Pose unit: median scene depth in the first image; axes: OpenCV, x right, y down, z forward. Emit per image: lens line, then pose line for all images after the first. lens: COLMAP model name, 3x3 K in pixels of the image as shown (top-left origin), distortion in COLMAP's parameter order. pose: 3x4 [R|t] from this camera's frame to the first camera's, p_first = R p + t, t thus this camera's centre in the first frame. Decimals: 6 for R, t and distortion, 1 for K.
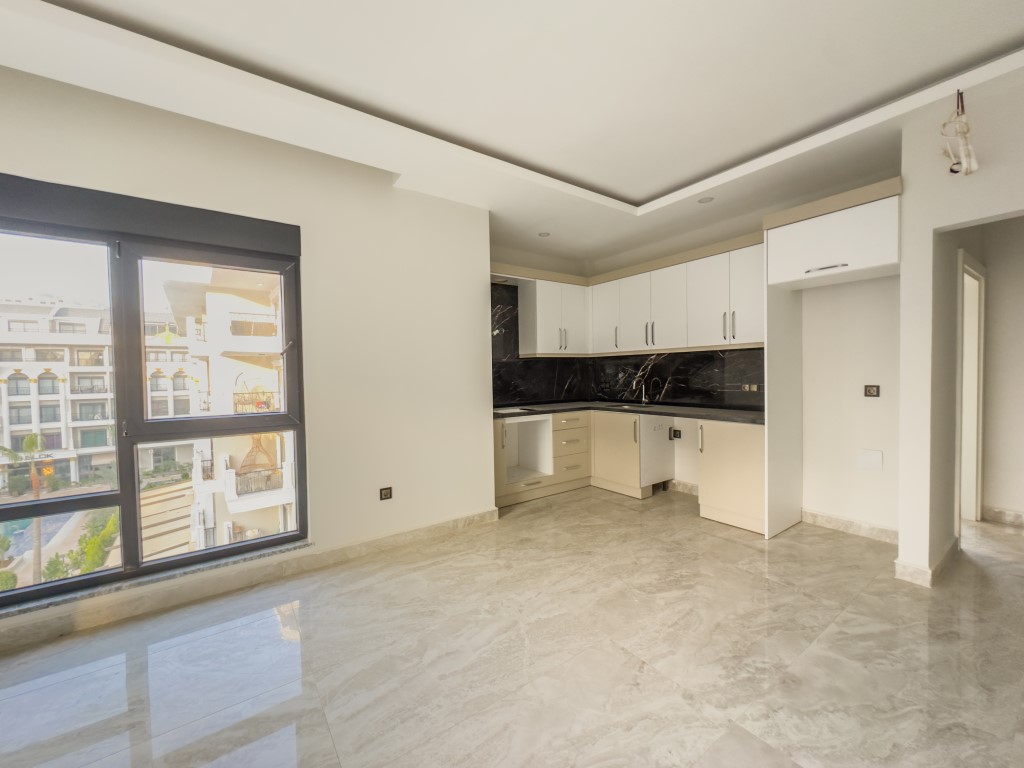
lens RADIAL K [[408.6, 0, 514.7], [0, 408.6, 383.8], [0, 0, 1]] dist [-0.000745, 0.000063]
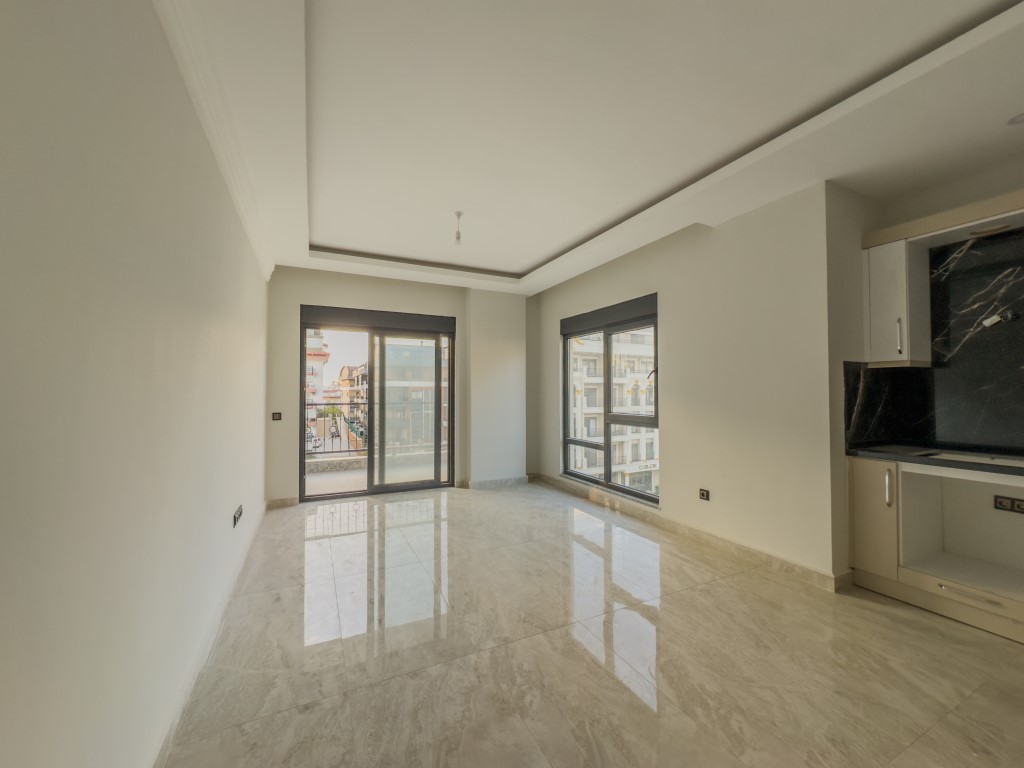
lens RADIAL K [[408.6, 0, 514.7], [0, 408.6, 383.8], [0, 0, 1]] dist [-0.000745, 0.000063]
pose [[-0.160882, -0.003474, -0.986968, 0.904038], [-0.021096, 0.999777, -0.000080, -0.034118], [0.986748, 0.020808, -0.160919, 0.638105]]
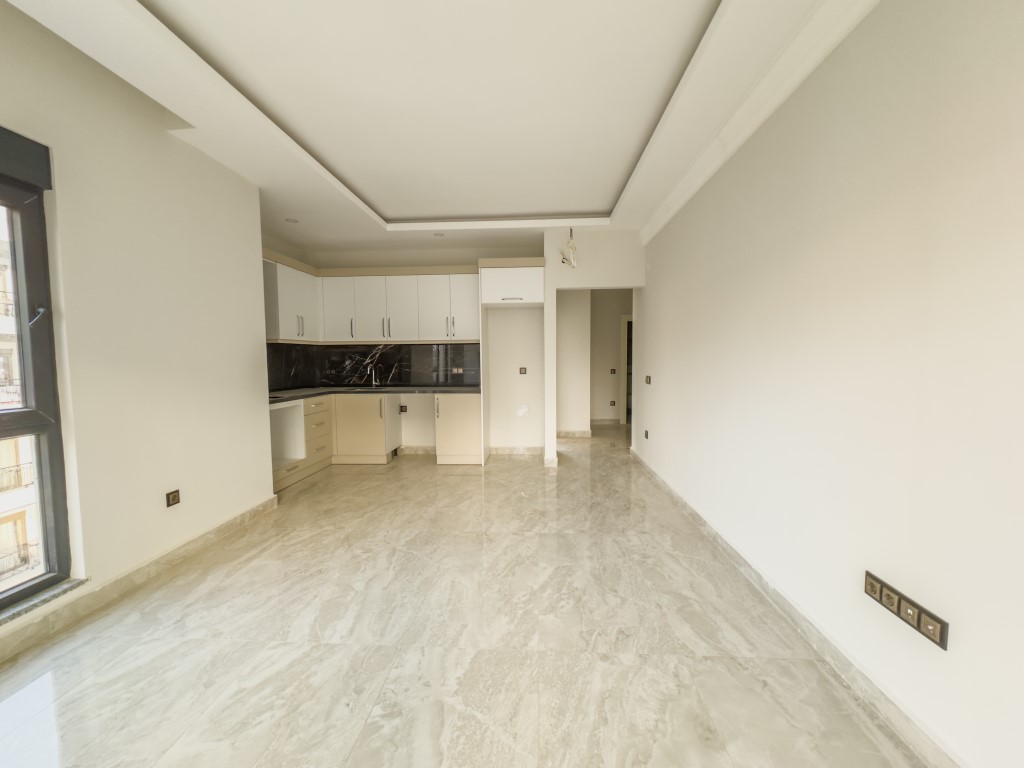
lens RADIAL K [[408.6, 0, 514.7], [0, 408.6, 383.8], [0, 0, 1]] dist [-0.000745, 0.000063]
pose [[0.628883, -0.035070, 0.776708, -0.511063], [0.017841, 0.999370, 0.030678, 0.018452], [-0.777295, -0.005436, 0.629113, -0.078518]]
